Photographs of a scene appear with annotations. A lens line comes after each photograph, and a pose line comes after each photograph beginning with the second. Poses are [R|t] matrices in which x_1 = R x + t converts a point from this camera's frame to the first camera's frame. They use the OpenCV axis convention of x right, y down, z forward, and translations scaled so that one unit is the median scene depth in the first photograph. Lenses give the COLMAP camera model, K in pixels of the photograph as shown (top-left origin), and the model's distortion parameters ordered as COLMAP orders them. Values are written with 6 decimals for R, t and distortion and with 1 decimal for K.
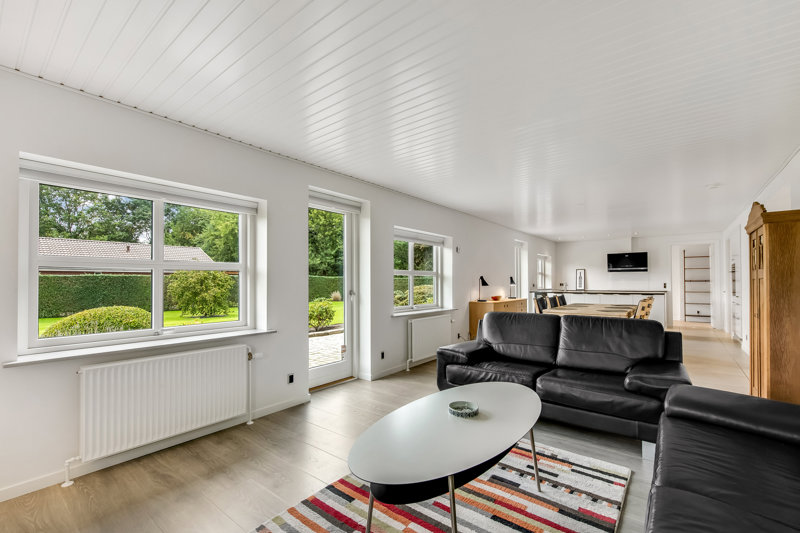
lens RADIAL K [[347.2, 0, 402.3], [0, 347.2, 272.9], [0, 0, 1]] dist [0.005190, 0.000126]
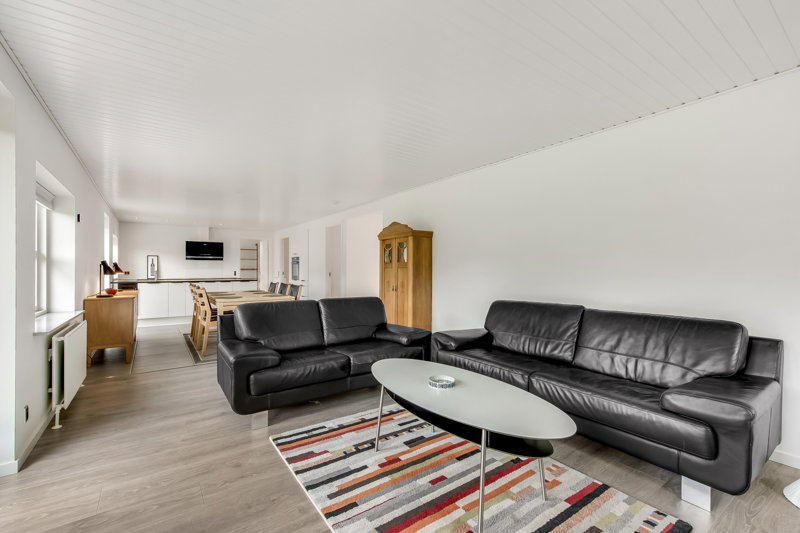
lens RADIAL K [[347.2, 0, 402.1], [0, 347.2, 269.2], [0, 0, 1]] dist [0.005190, 0.000126]
pose [[0.283102, 0.005422, 0.959074, -0.172582], [-0.026956, 0.999634, 0.002305, 0.005663], [-0.958711, -0.026506, 0.283145, 0.151654]]
